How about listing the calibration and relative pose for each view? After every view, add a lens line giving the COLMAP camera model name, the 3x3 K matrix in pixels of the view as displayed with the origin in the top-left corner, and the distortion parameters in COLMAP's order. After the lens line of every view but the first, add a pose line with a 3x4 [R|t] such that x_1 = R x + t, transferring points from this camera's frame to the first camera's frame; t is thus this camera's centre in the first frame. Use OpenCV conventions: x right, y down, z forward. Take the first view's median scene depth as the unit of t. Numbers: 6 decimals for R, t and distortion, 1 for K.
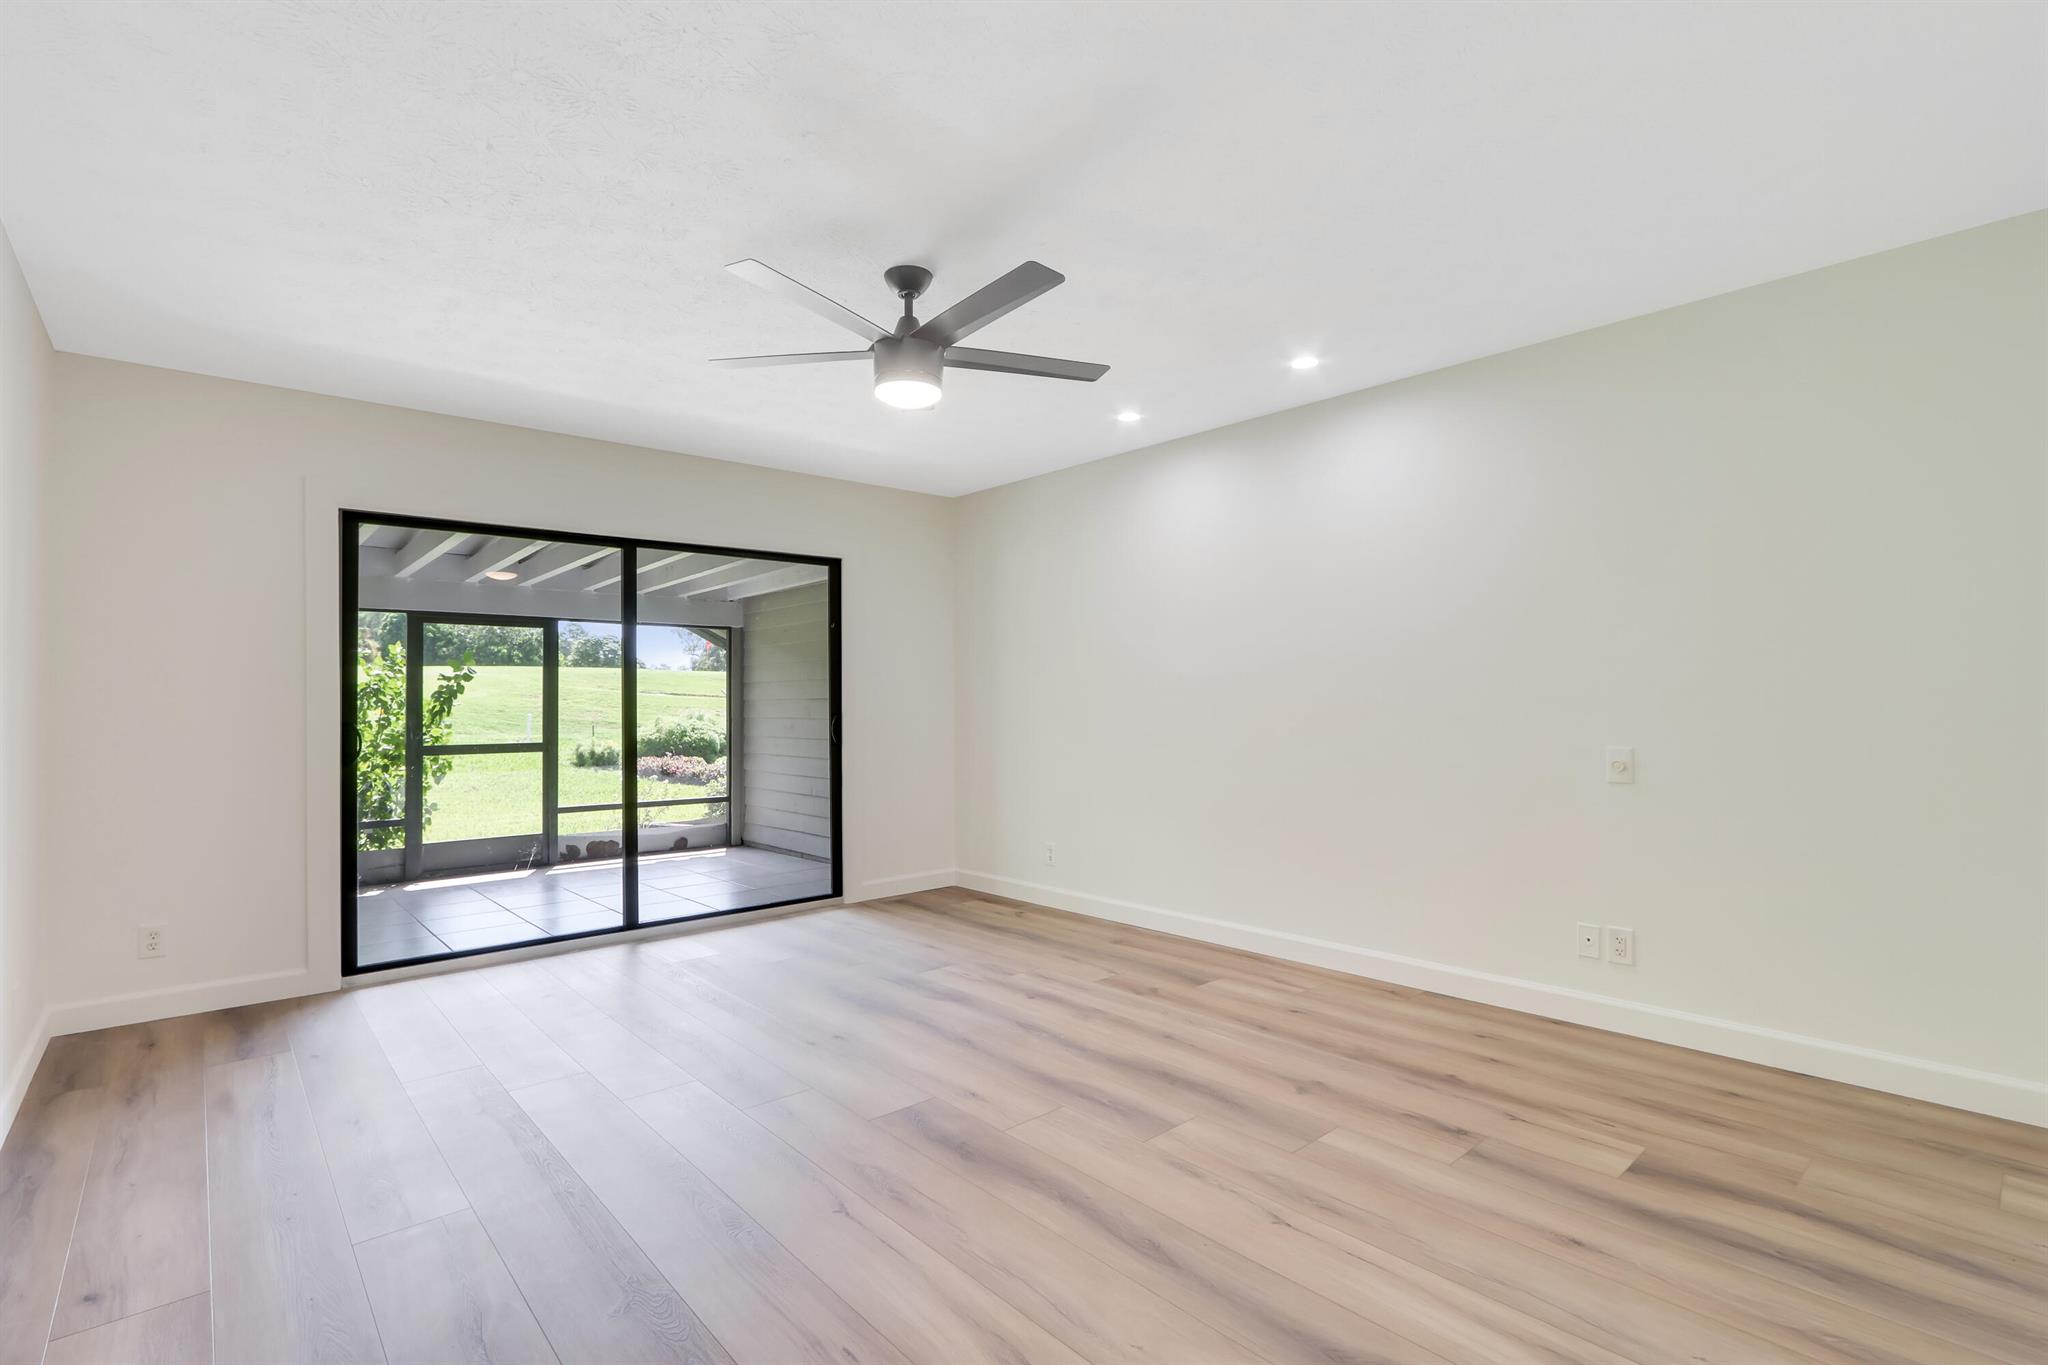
lens RADIAL K [[952.2, 0, 1001.6], [0, 952.2, 691.1], [0, 0, 1]] dist [-0.015807, 0.000744]
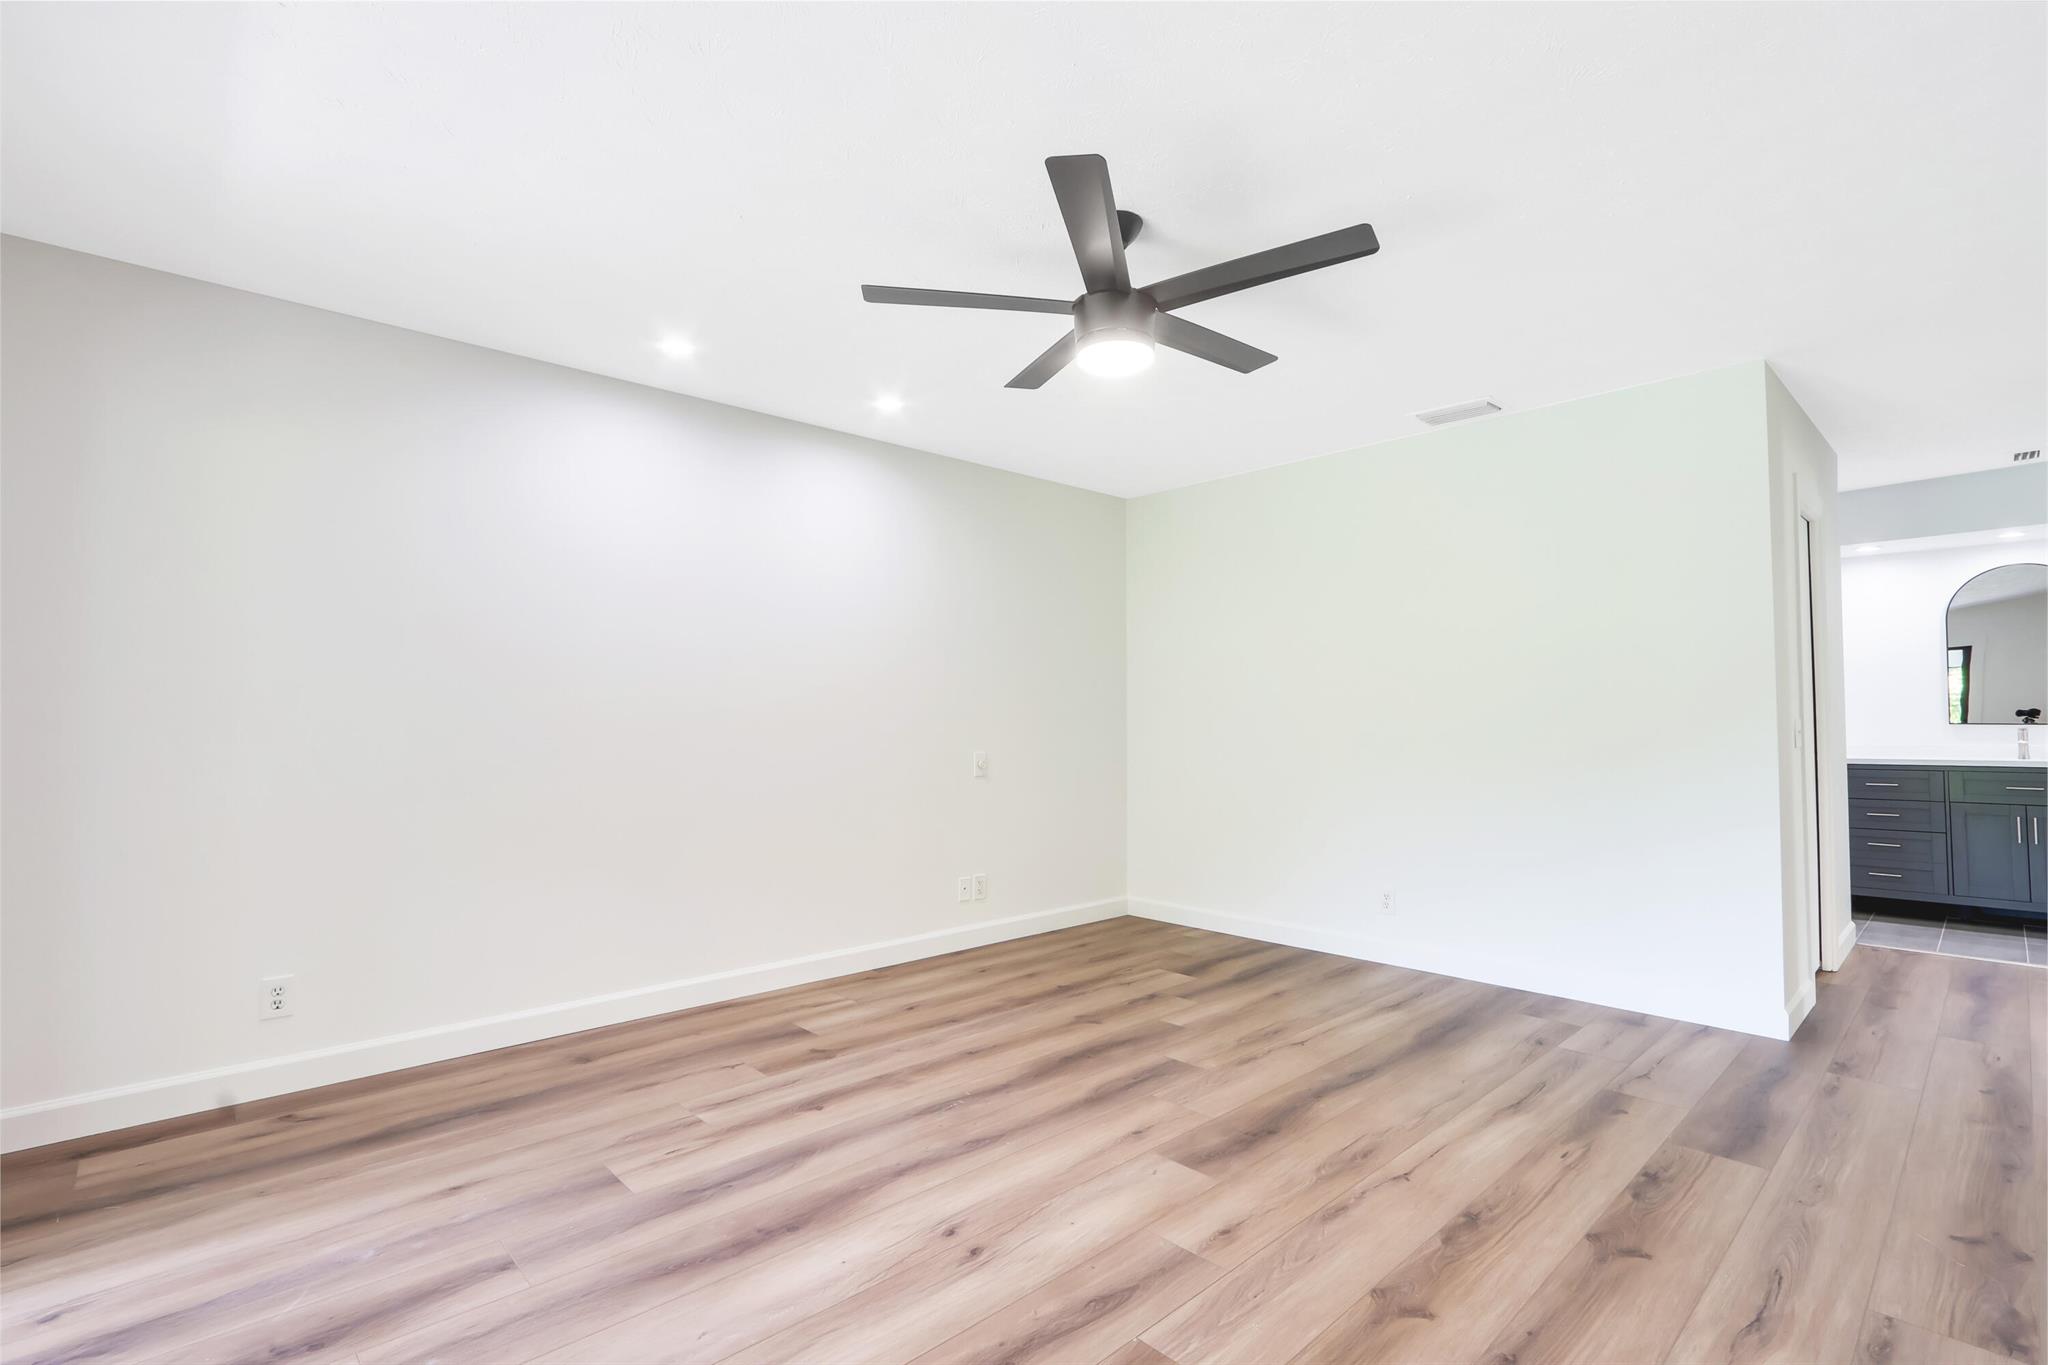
lens RADIAL K [[956.8, 0, 1009.9], [0, 956.8, 691.0], [0, 0, 1]] dist [-0.022127, 0.000359]
pose [[-0.044042, 0.041323, 0.998175, -0.774344], [-0.011704, 0.999054, -0.041876, 0.021780], [-0.998961, -0.013527, -0.043516, 0.921768]]
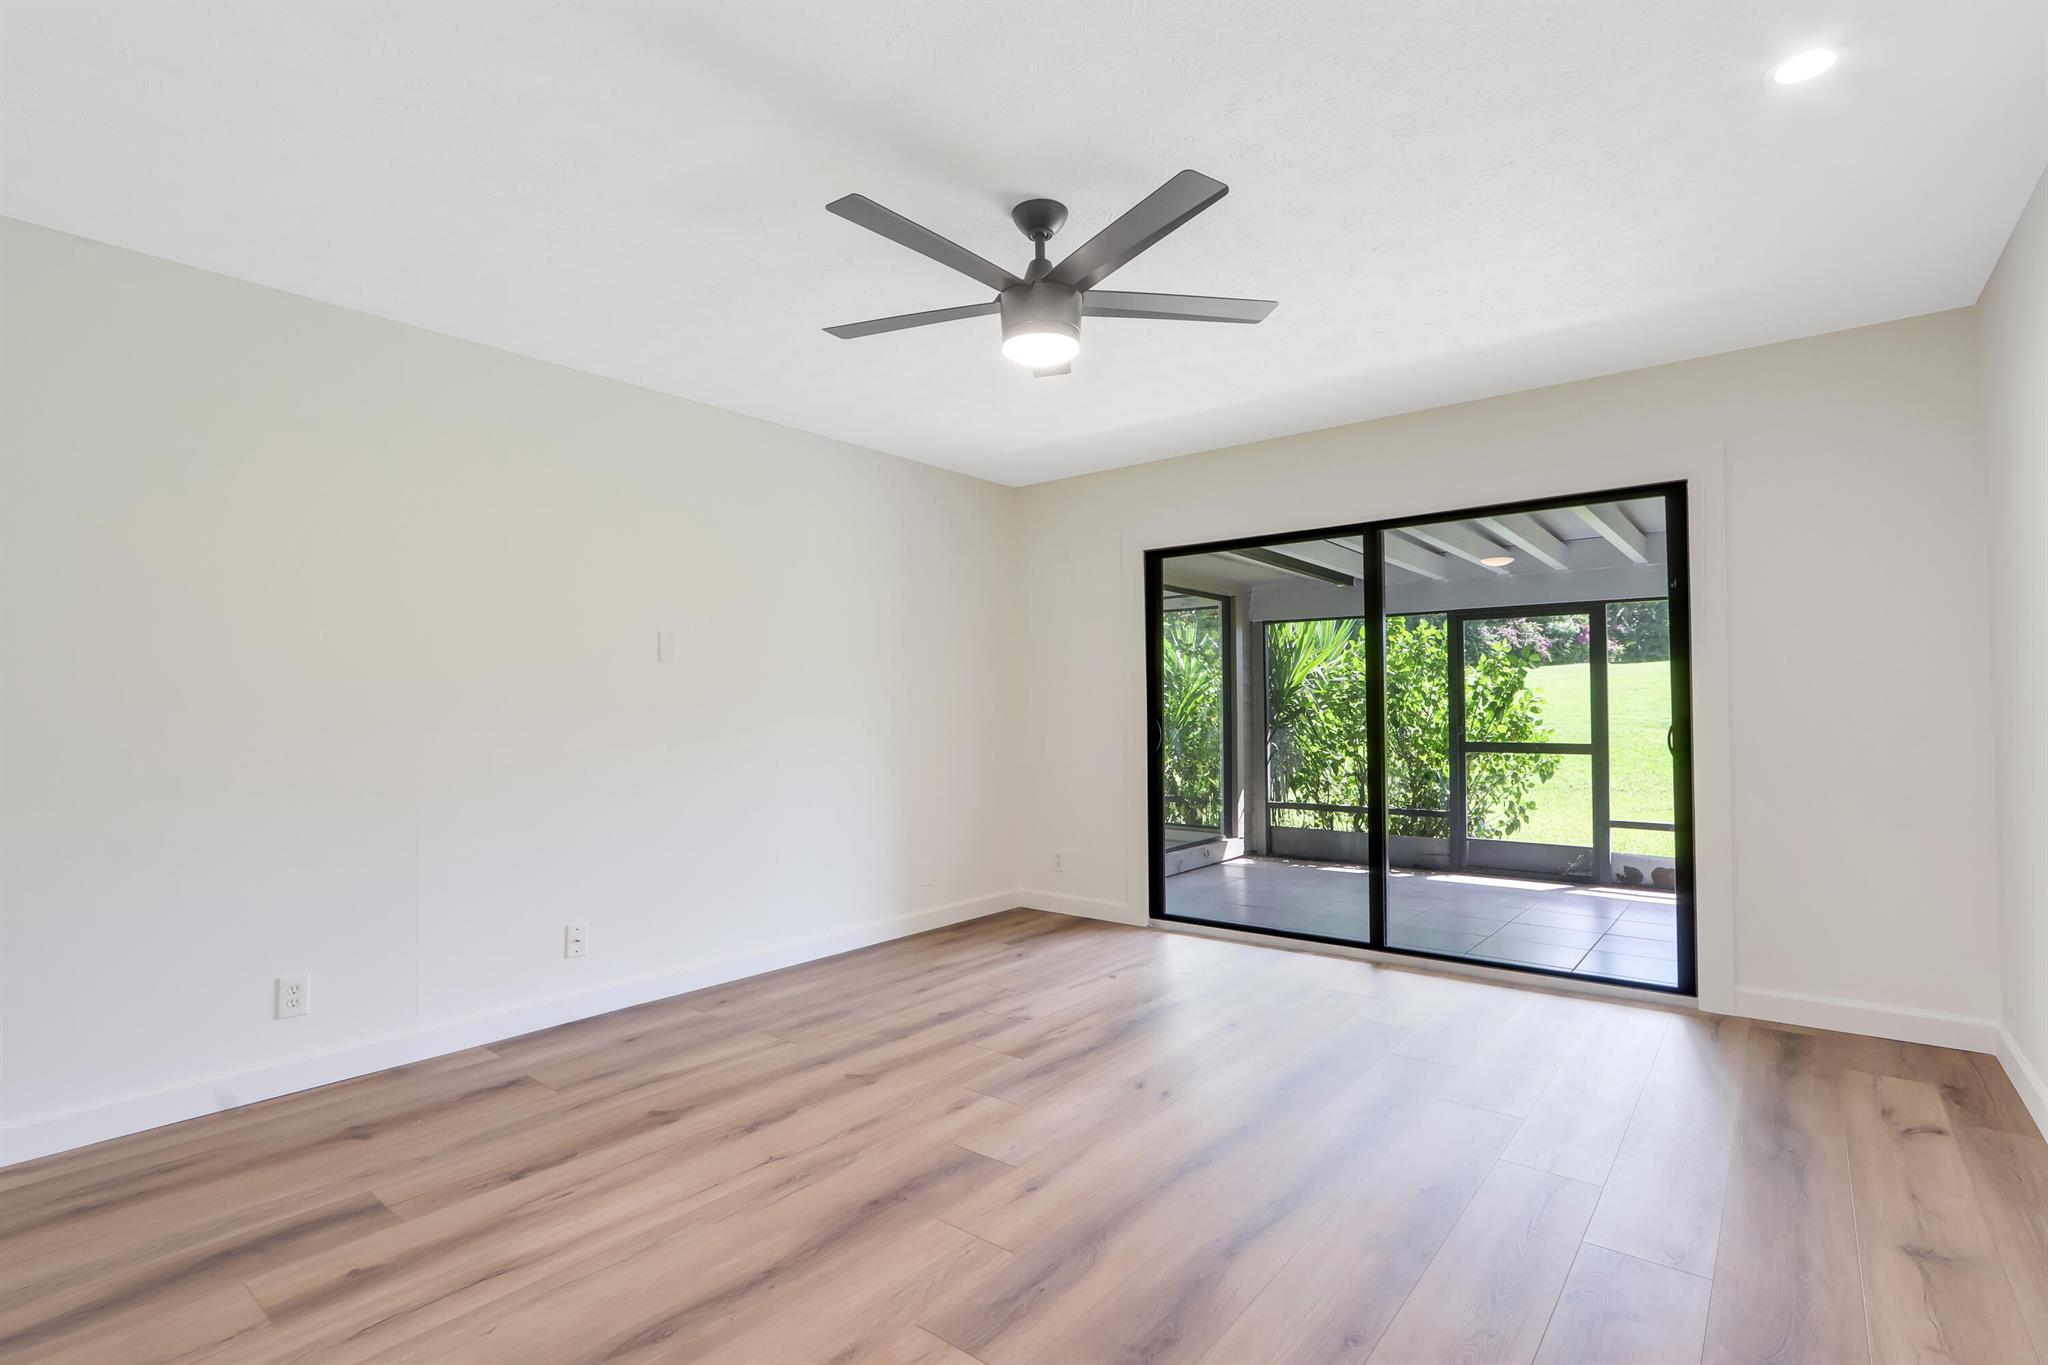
lens RADIAL K [[952.2, 0, 1001.6], [0, 952.2, 691.1], [0, 0, 1]] dist [-0.015807, 0.000744]
pose [[0.173011, -0.010958, -0.984859, 0.606766], [0.019405, 0.999782, -0.007715, 0.002914], [0.984729, -0.017776, 0.173186, 0.660543]]
